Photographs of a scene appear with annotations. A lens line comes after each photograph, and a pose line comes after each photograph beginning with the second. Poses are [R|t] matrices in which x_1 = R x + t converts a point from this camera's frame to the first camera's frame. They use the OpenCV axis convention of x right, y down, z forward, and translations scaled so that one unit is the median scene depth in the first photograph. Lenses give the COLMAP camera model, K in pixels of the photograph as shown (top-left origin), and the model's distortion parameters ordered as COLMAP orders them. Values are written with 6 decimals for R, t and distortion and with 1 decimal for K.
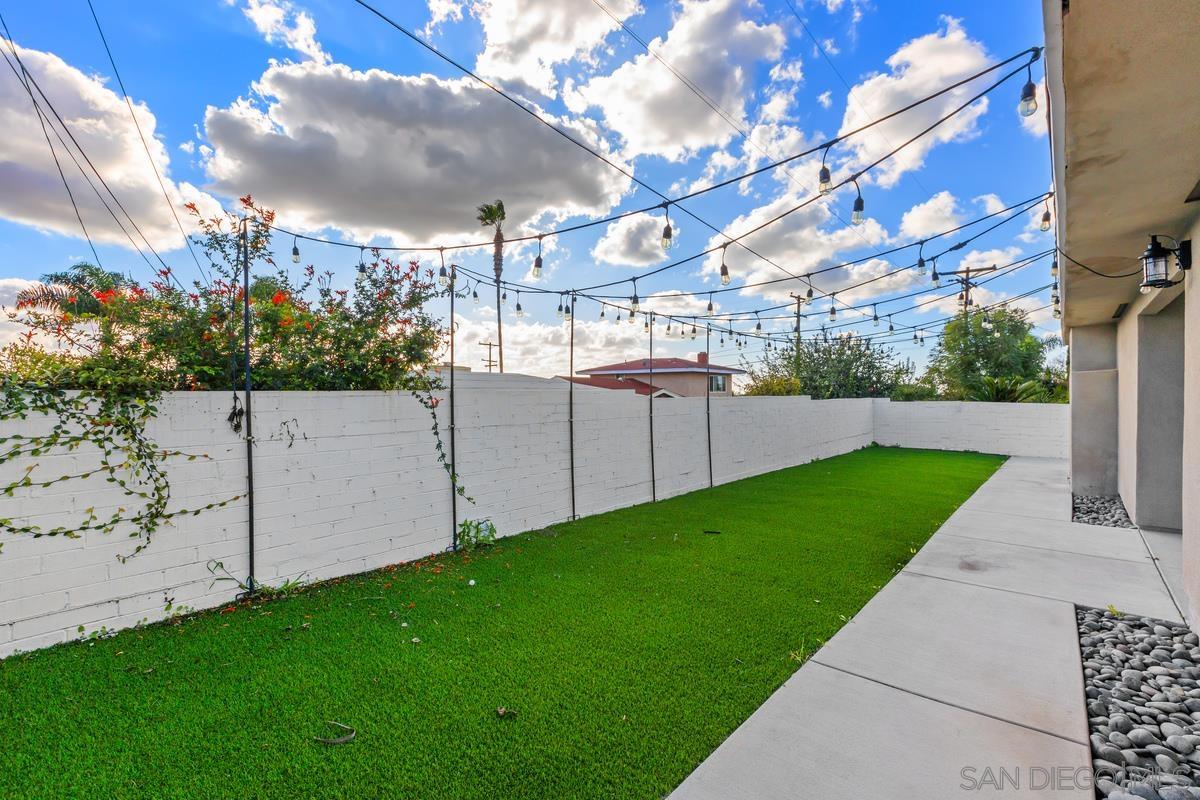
lens RADIAL K [[544.9, 0, 607.3], [0, 544.9, 392.6], [0, 0, 1]] dist [0.001805, 0.000133]
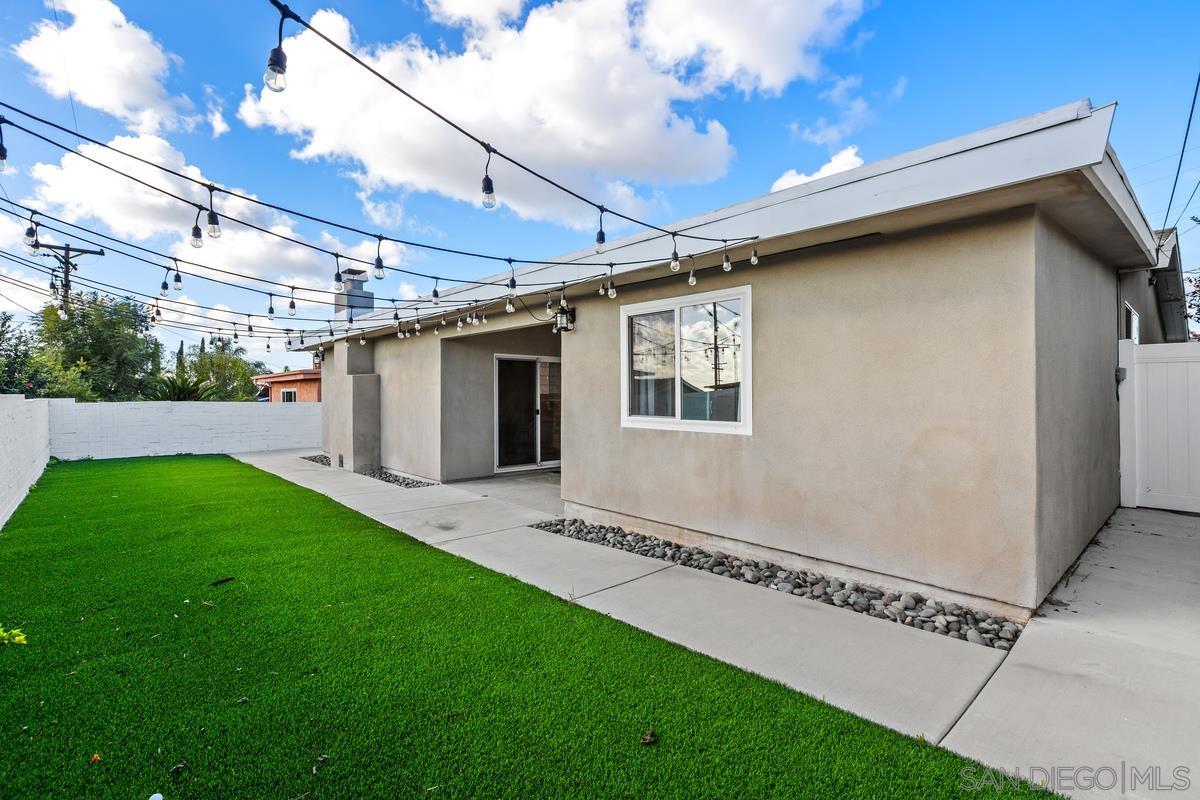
lens RADIAL K [[544.9, 0, 607.3], [0, 544.9, 392.6], [0, 0, 1]] dist [0.001805, 0.000133]
pose [[0.125990, 0.001911, 0.992030, -0.313468], [-0.001173, 0.999998, -0.001777, 0.003975], [-0.992031, -0.000940, 0.125991, 0.272038]]
